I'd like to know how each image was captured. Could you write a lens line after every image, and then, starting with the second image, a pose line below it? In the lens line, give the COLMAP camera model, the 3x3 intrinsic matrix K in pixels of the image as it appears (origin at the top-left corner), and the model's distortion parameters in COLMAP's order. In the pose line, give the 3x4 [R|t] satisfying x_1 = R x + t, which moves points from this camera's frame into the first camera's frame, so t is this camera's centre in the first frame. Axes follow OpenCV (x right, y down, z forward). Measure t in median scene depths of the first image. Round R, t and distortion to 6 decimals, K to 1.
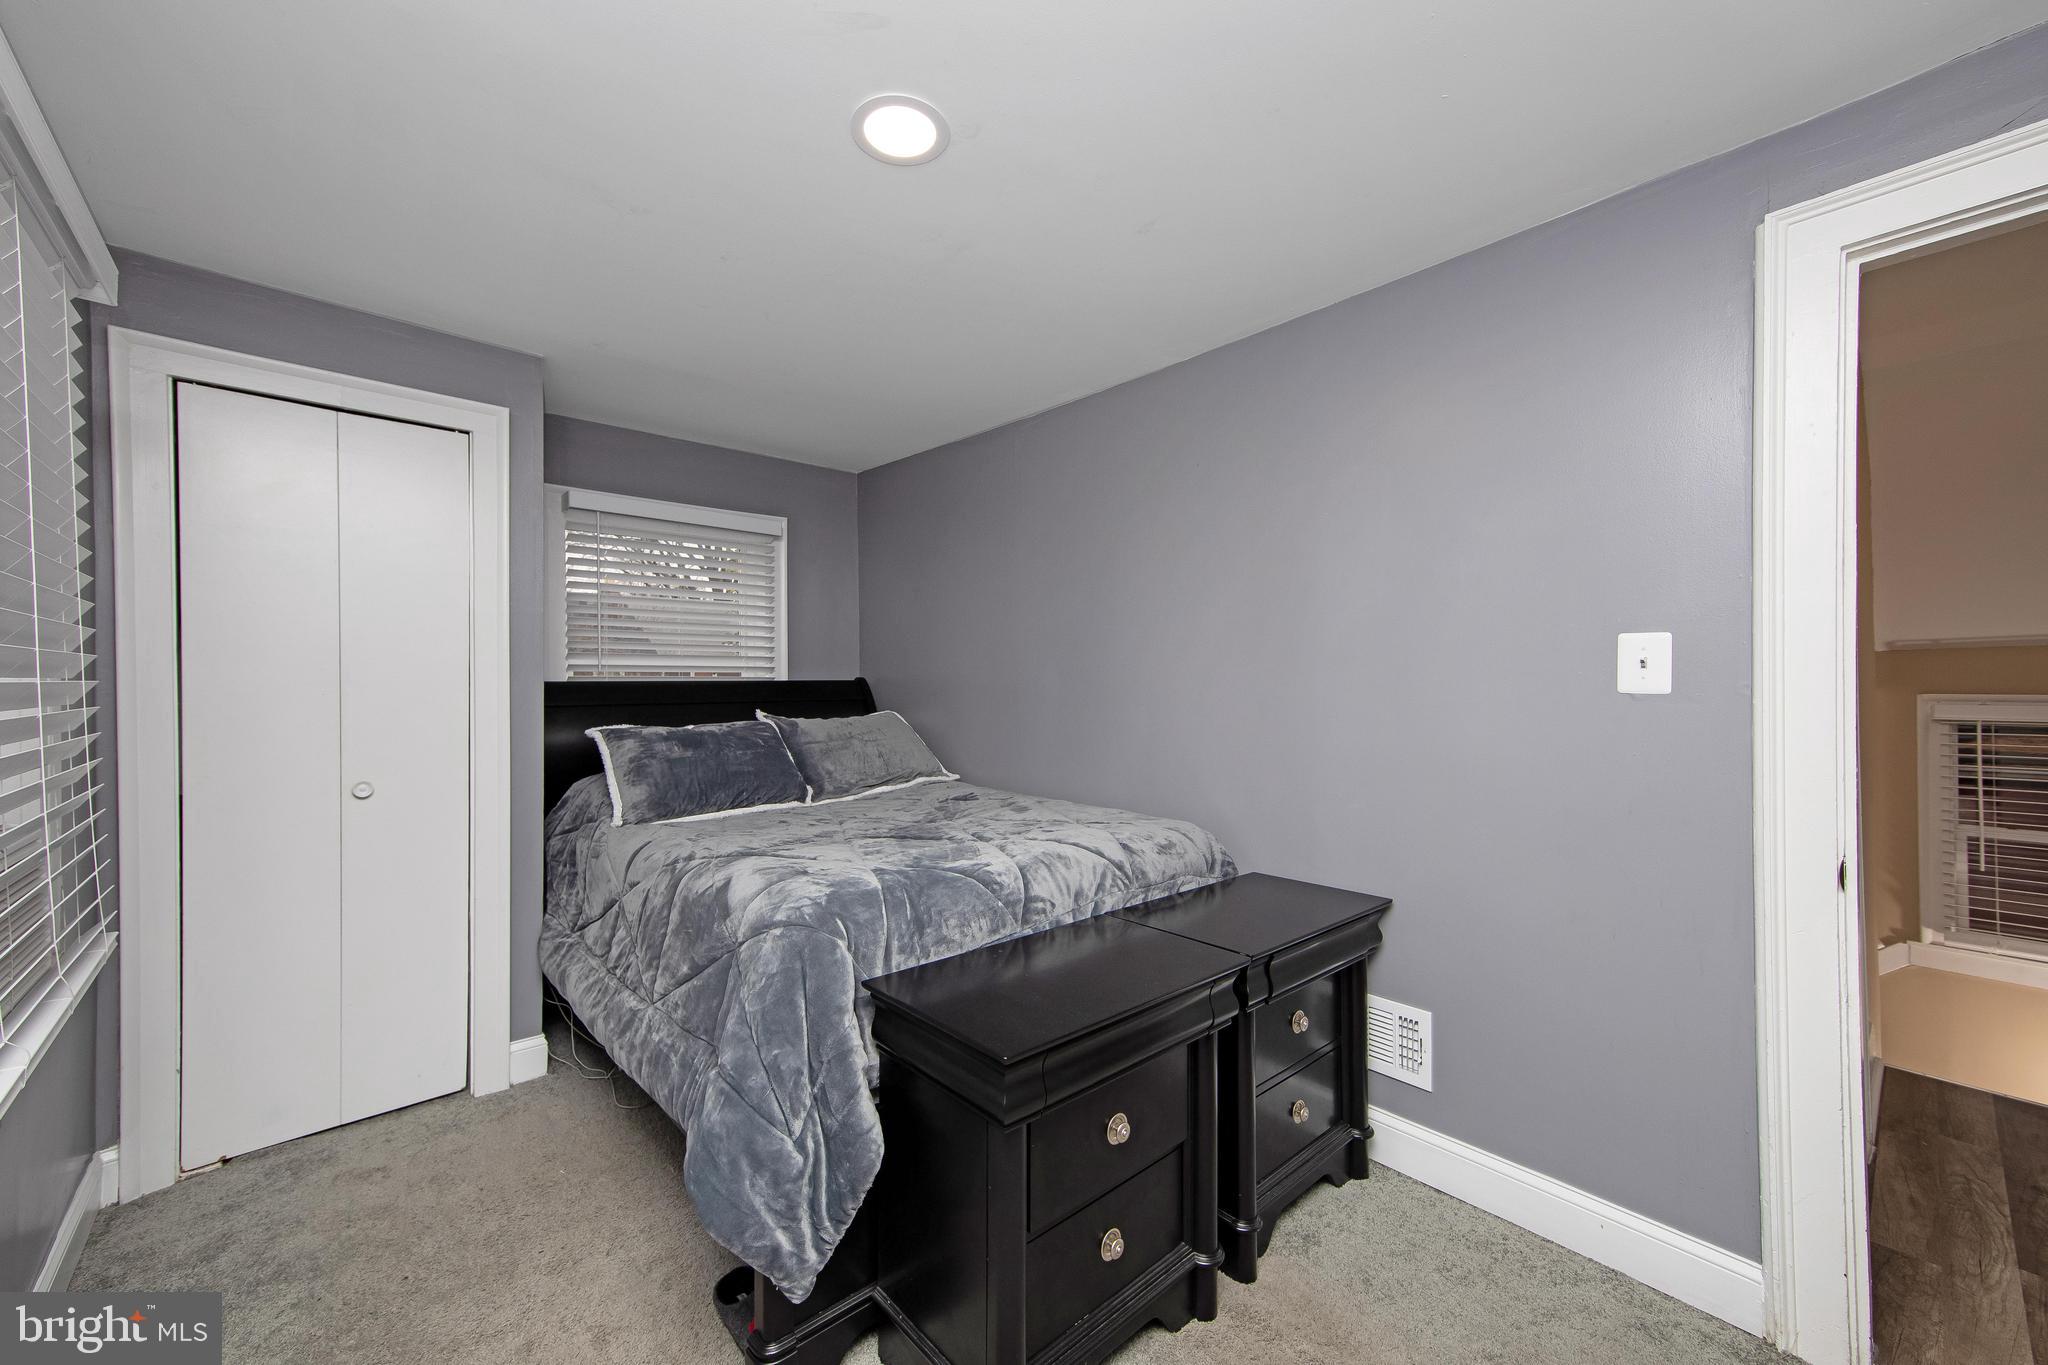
lens RADIAL K [[793.9, 0, 1017.3], [0, 793.9, 681.9], [0, 0, 1]] dist [0.004932, 0.000280]
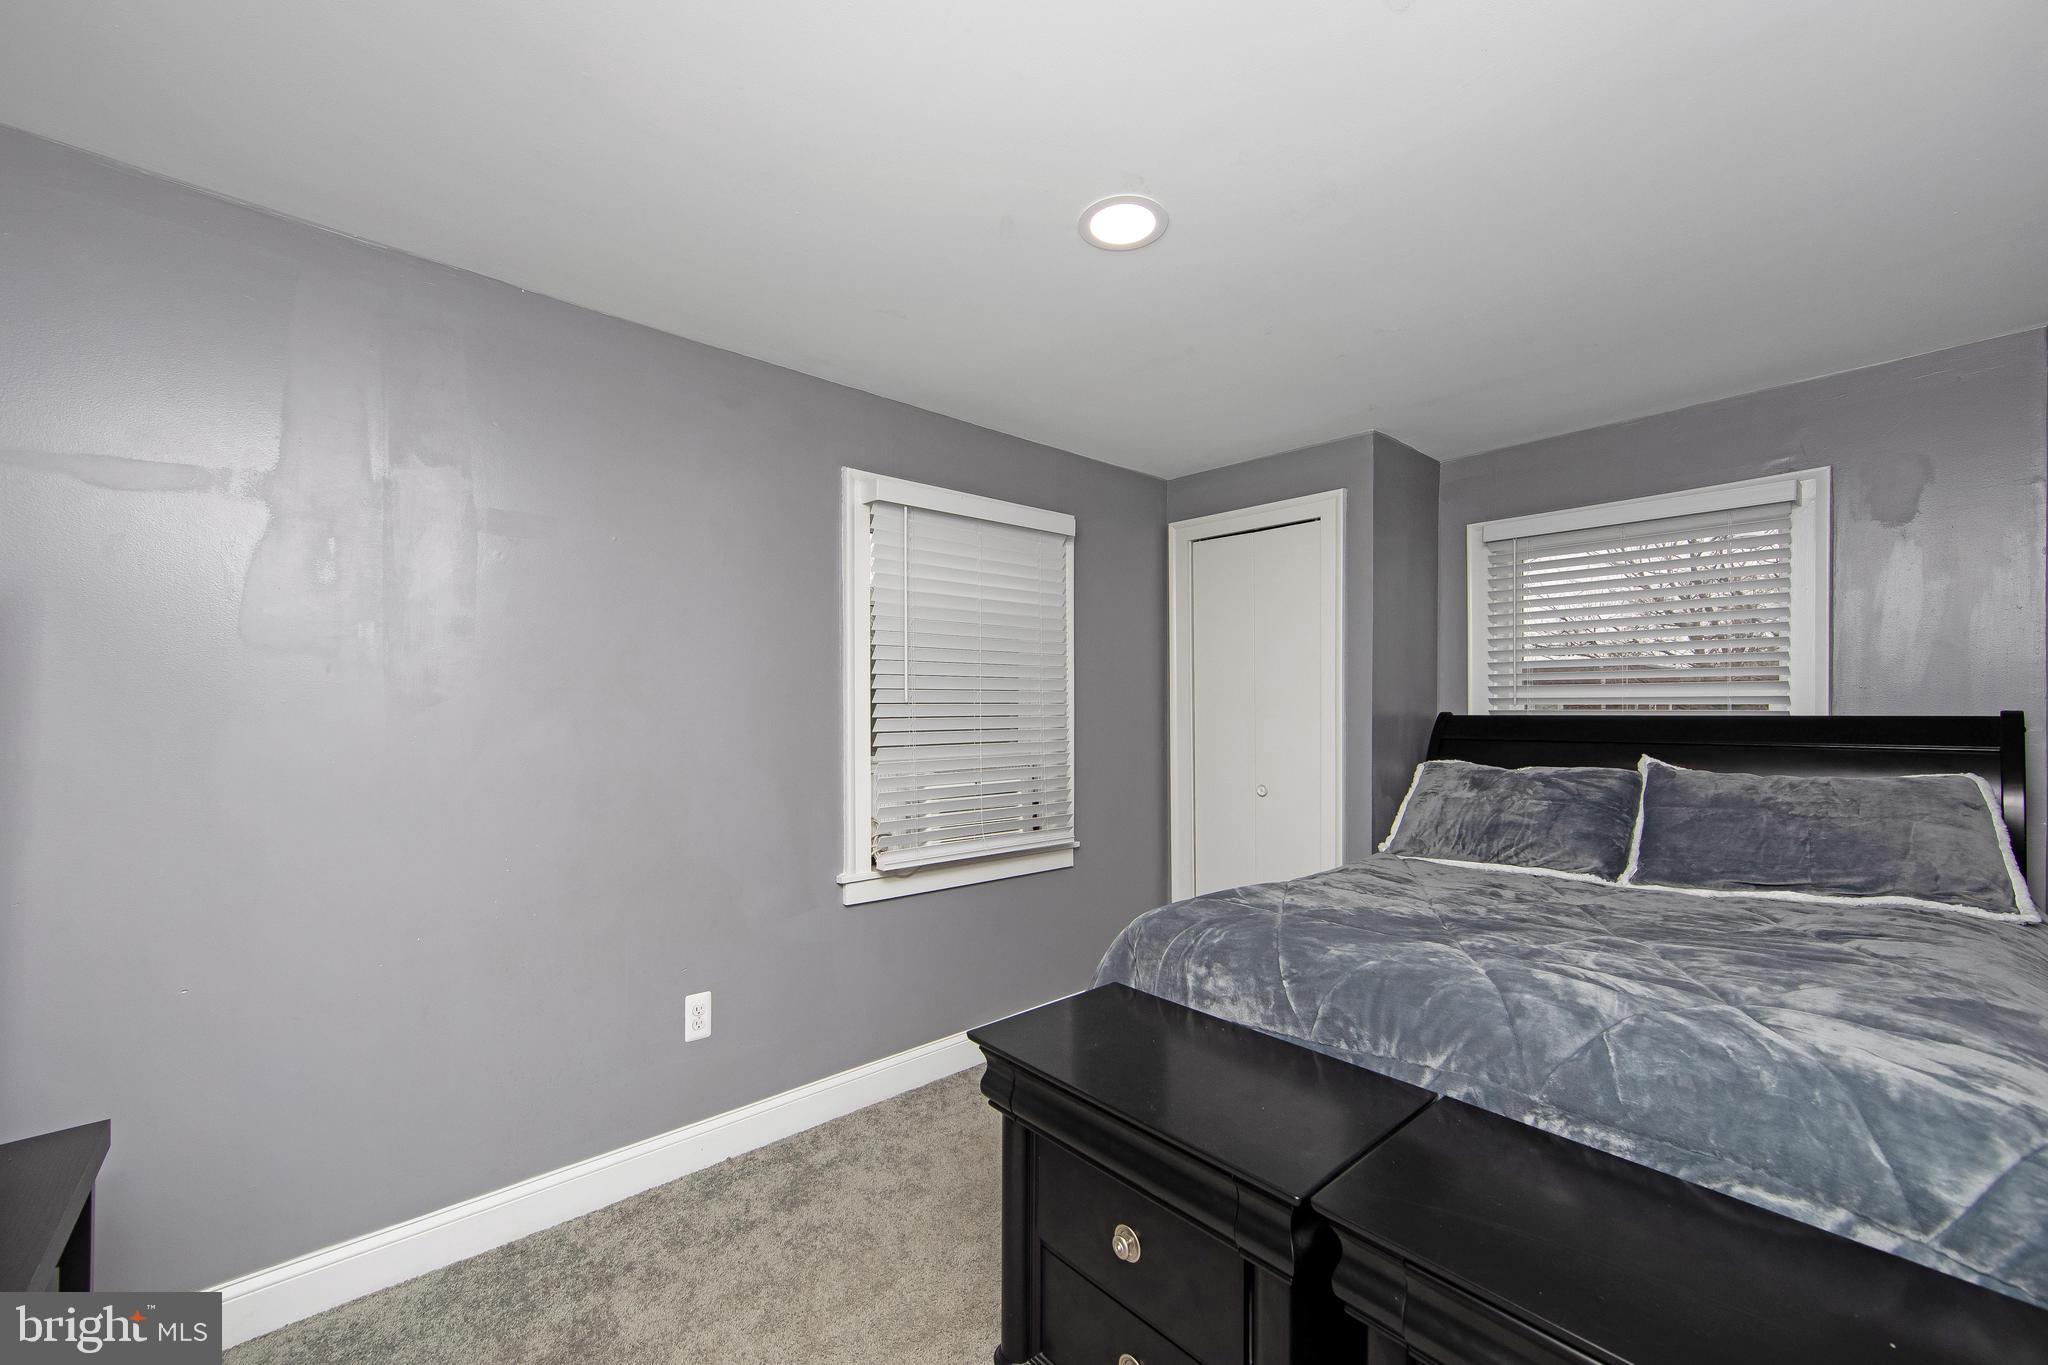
lens RADIAL K [[811.5, 0, 1018.1], [0, 811.5, 702.8], [0, 0, 1]] dist [0.013647, 0.000177]
pose [[0.000026, -0.008100, -0.999967, 0.476015], [0.000699, 0.999967, -0.008100, -0.009171], [1.000000, -0.000699, 0.000031, 0.413628]]
